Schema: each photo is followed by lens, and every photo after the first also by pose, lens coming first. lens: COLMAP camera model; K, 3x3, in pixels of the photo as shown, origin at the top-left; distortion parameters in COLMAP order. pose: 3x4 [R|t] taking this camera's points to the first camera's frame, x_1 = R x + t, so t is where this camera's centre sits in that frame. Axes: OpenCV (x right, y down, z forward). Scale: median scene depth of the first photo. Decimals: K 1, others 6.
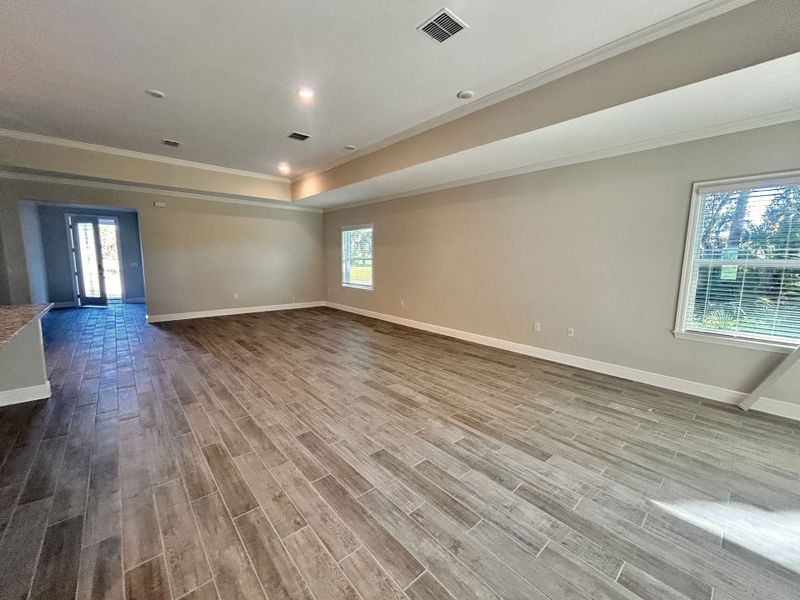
lens RADIAL K [[322.4, 0, 398.4], [0, 322.4, 299.5], [0, 0, 1]] dist [-0.001616, 0.000399]
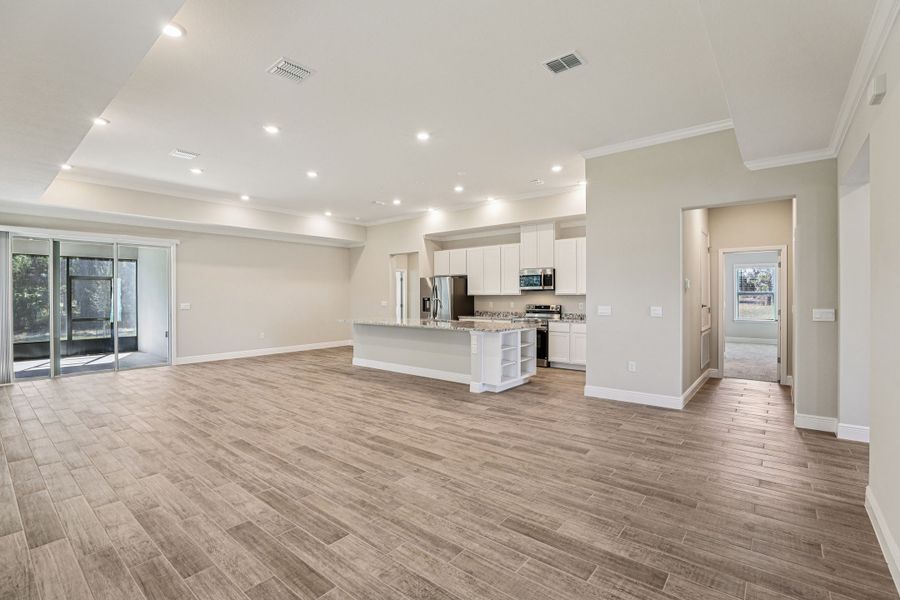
lens RADIAL K [[412.9, 0, 449.6], [0, 412.9, 299.1], [0, 0, 1]] dist [-0.038494, 0.010422]
pose [[-0.987353, -0.004638, -0.158471, -0.697246], [-0.026186, 0.990614, 0.134157, -0.323327], [0.156361, 0.136610, -0.978207, 2.626437]]
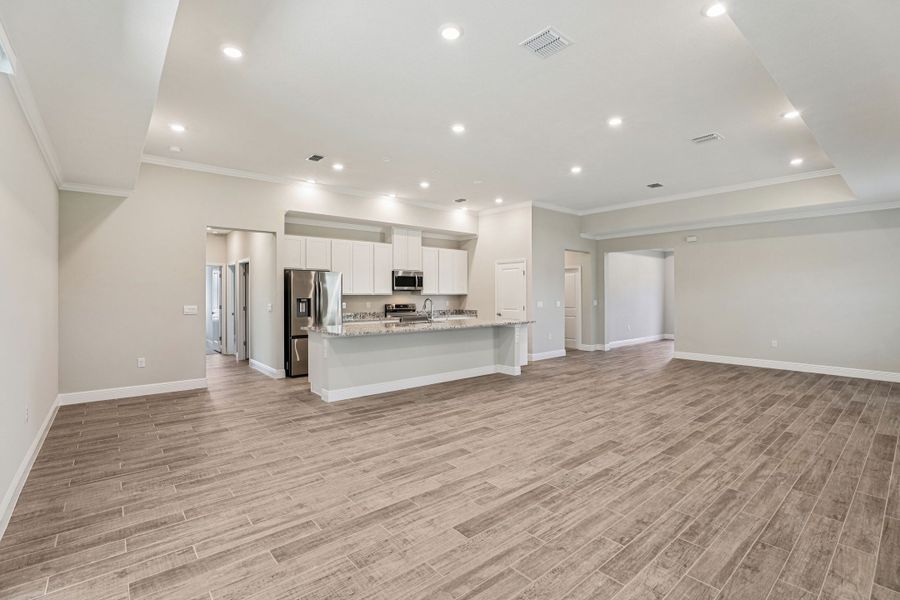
lens RADIAL K [[412.9, 0, 451.5], [0, 412.9, 295.9], [0, 0, 1]] dist [-0.038494, 0.010422]
pose [[-0.017490, -0.007560, -0.999818, 1.032415], [-0.126559, 0.991945, -0.005287, -0.049173], [0.991805, 0.126443, -0.018306, 0.650213]]
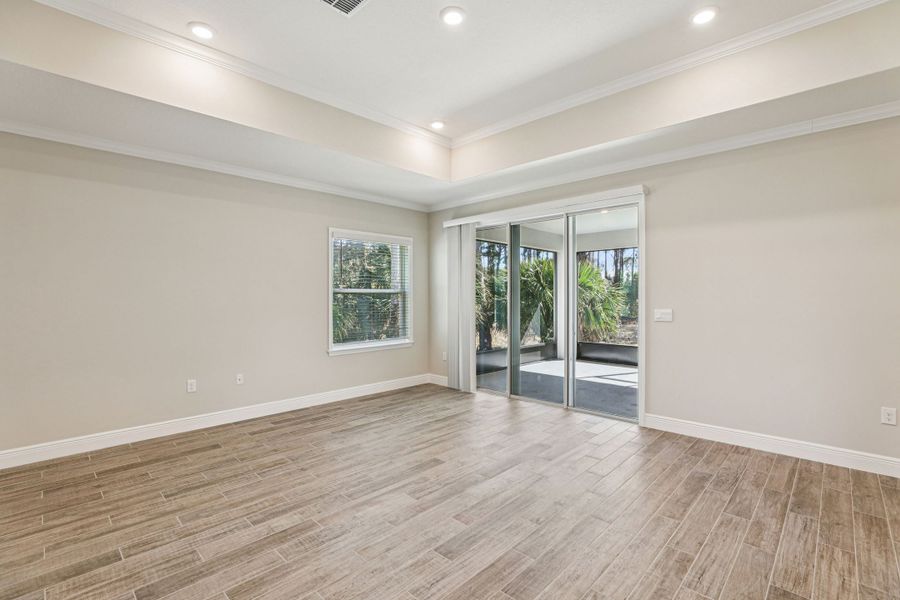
lens RADIAL K [[412.9, 0, 451.6], [0, 412.9, 295.5], [0, 0, 1]] dist [-0.038494, 0.010422]
pose [[-0.082899, -0.009706, 0.996511, -0.686156], [0.129861, 0.991321, 0.020459, -0.074448], [-0.988061, 0.131104, -0.080919, 0.705327]]
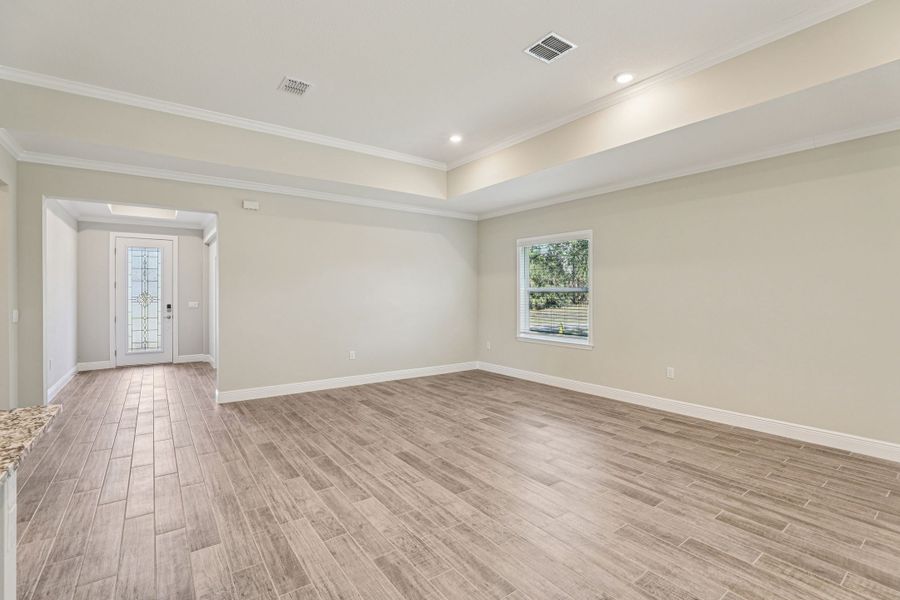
lens RADIAL K [[412.9, 0, 451.3], [0, 412.9, 295.8], [0, 0, 1]] dist [-0.038494, 0.010422]
pose [[0.996227, -0.011494, -0.086026, -0.611300], [0.000734, 0.992272, -0.124079, -0.059689], [0.086787, 0.123547, 0.988536, 0.596930]]
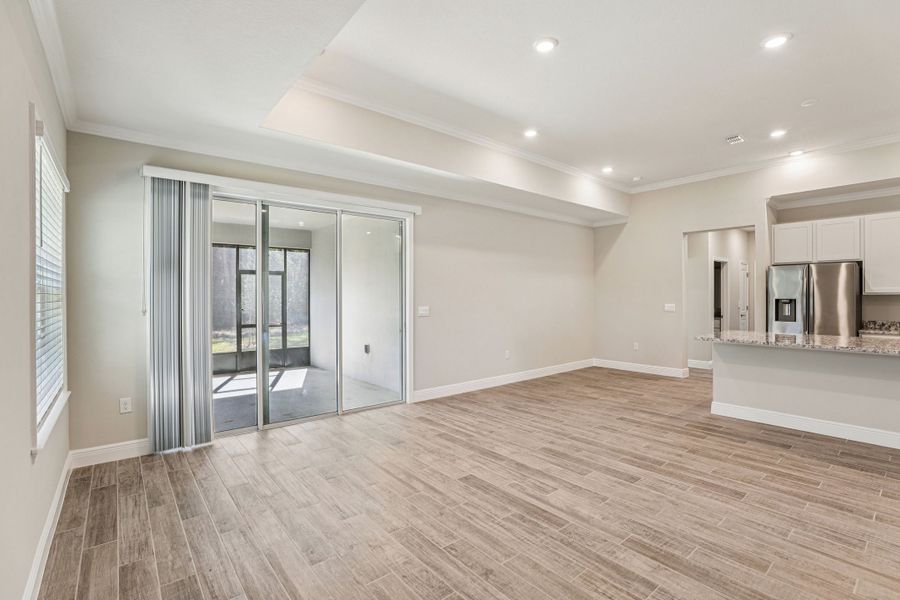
lens RADIAL K [[412.9, 0, 450.0], [0, 412.9, 297.4], [0, 0, 1]] dist [-0.038494, 0.010422]
pose [[-0.999528, -0.006838, 0.029937, 0.336969], [-0.002875, 0.991450, 0.130458, -0.171645], [-0.030573, 0.130310, -0.991002, 1.565740]]
